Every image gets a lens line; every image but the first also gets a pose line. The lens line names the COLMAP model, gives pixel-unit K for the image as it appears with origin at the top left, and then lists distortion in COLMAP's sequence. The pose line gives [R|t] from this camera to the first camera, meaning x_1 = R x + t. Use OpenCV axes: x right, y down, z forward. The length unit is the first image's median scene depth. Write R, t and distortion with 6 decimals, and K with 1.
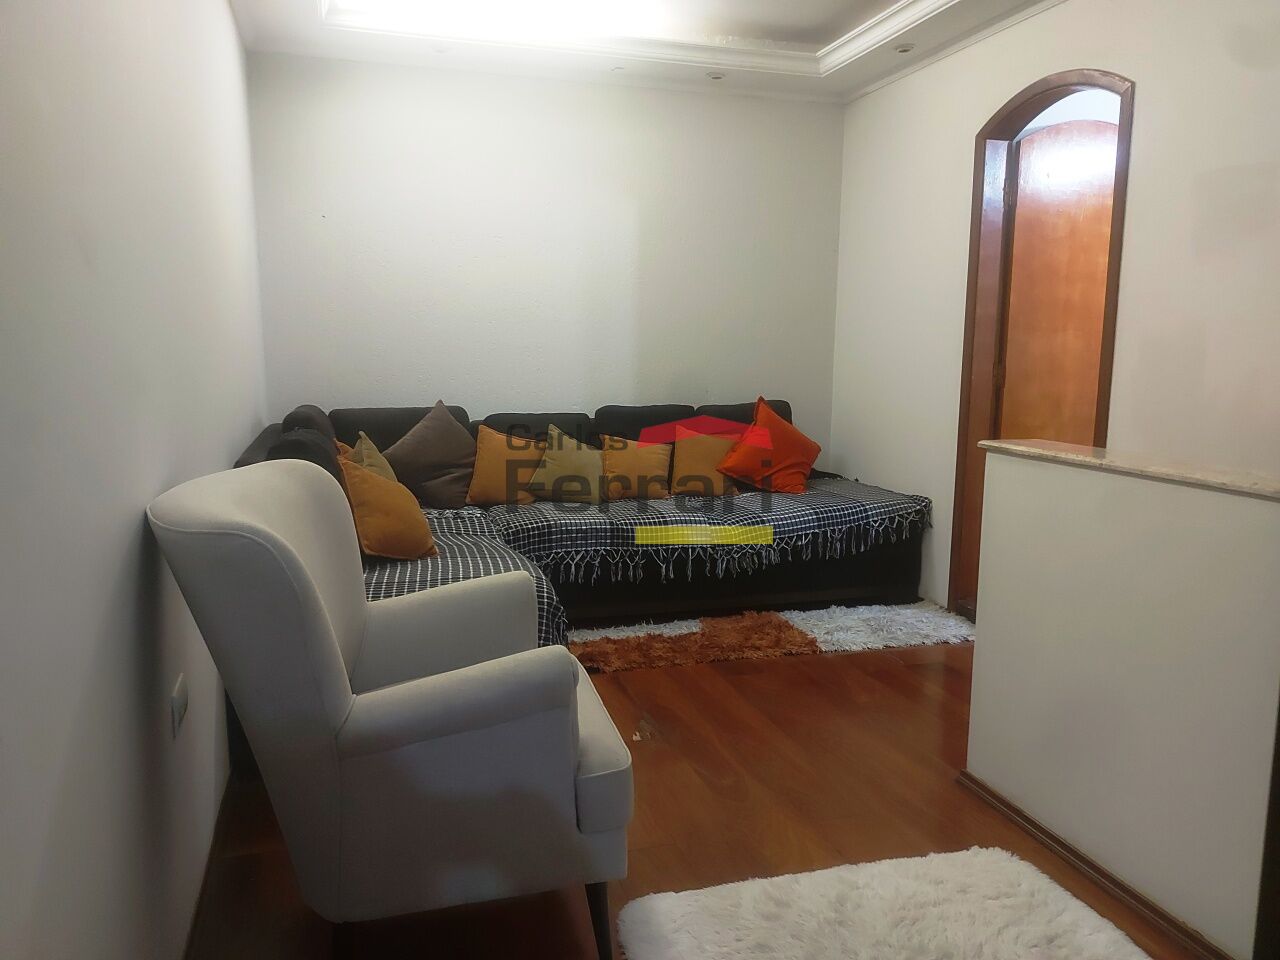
lens RADIAL K [[923.7, 0, 635.0], [0, 923.7, 478.9], [0, 0, 1]] dist [0.079800, -0.088104]
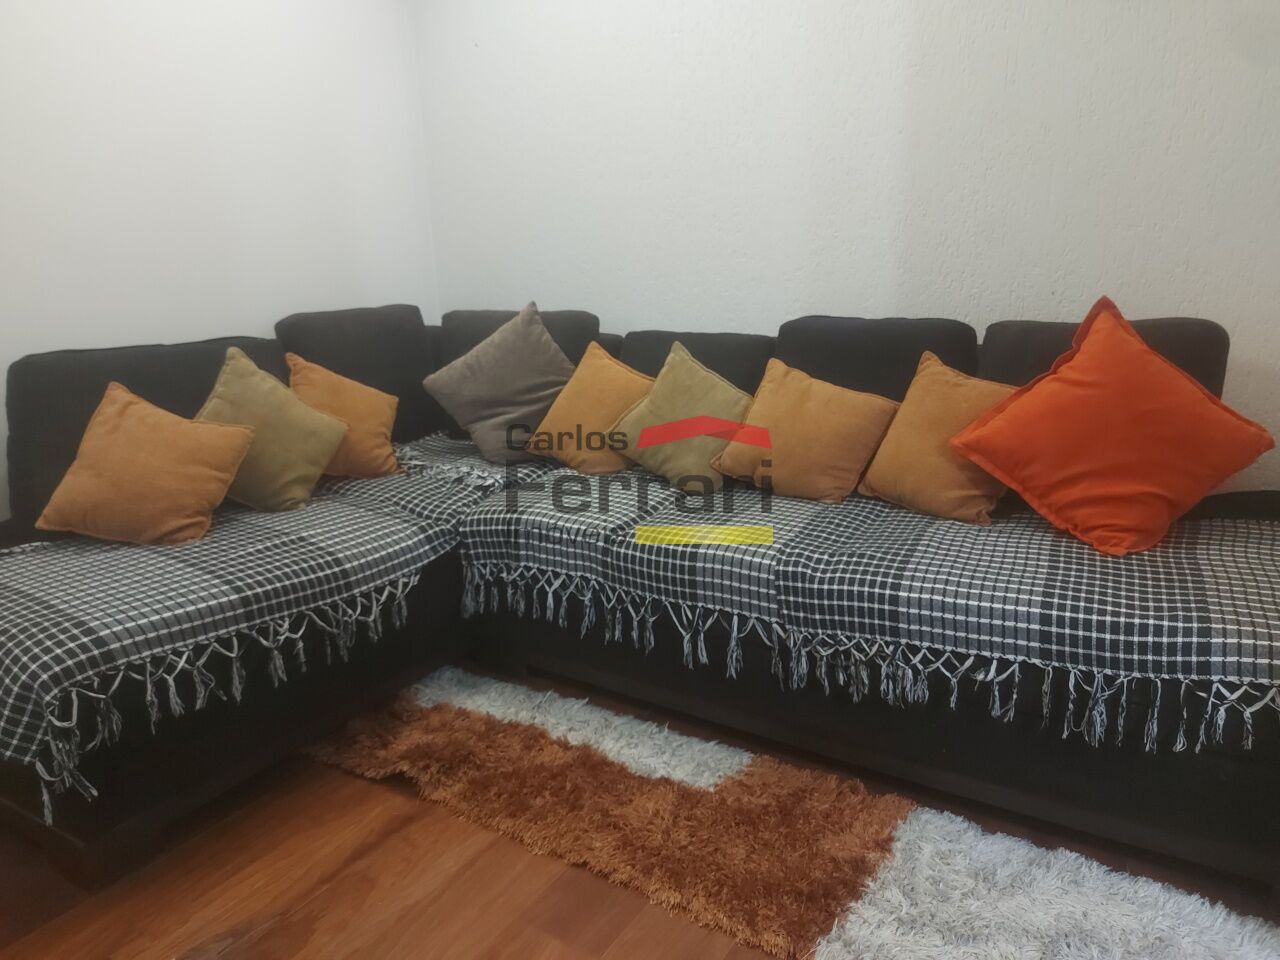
lens RADIAL K [[923.7, 0, 643.3], [0, 923.7, 484.5], [0, 0, 1]] dist [0.079800, -0.088104]
pose [[0.650652, 0.171632, -0.739726, 0.371298], [-0.075026, 0.983887, 0.162291, -0.070705], [0.755660, -0.050096, 0.653045, 0.621511]]
